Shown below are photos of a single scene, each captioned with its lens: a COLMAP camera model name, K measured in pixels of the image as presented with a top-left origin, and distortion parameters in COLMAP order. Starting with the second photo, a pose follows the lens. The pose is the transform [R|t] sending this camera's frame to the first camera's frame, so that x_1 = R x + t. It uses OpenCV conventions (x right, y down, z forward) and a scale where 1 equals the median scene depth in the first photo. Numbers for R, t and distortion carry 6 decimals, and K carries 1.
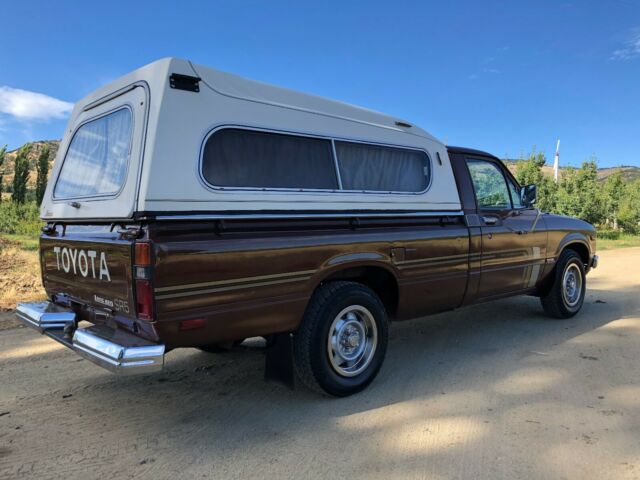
lens RADIAL K [[519.1, 0, 320.0], [0, 519.1, 240.0], [0, 0, 1]] dist [0.015138, 0.005536]
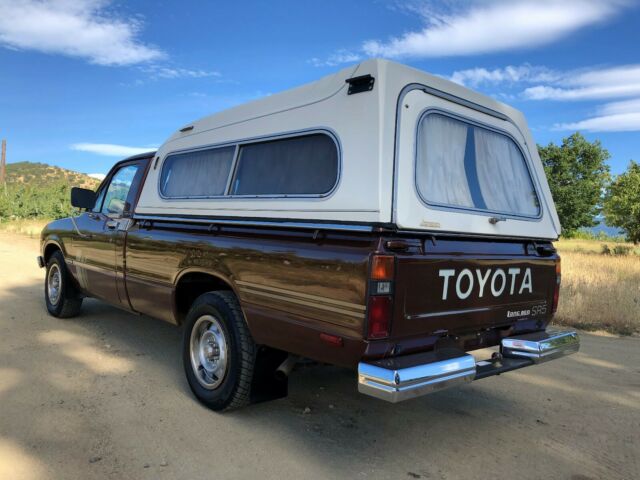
lens RADIAL K [[519.1, 0, 320.0], [0, 519.1, 240.0], [0, 0, 1]] dist [0.015138, 0.005536]
pose [[0.015158, -0.013220, 0.999798, -1.401799], [-0.012977, 0.999826, 0.013417, -0.041285], [-0.999801, -0.013178, 0.014983, 1.307871]]
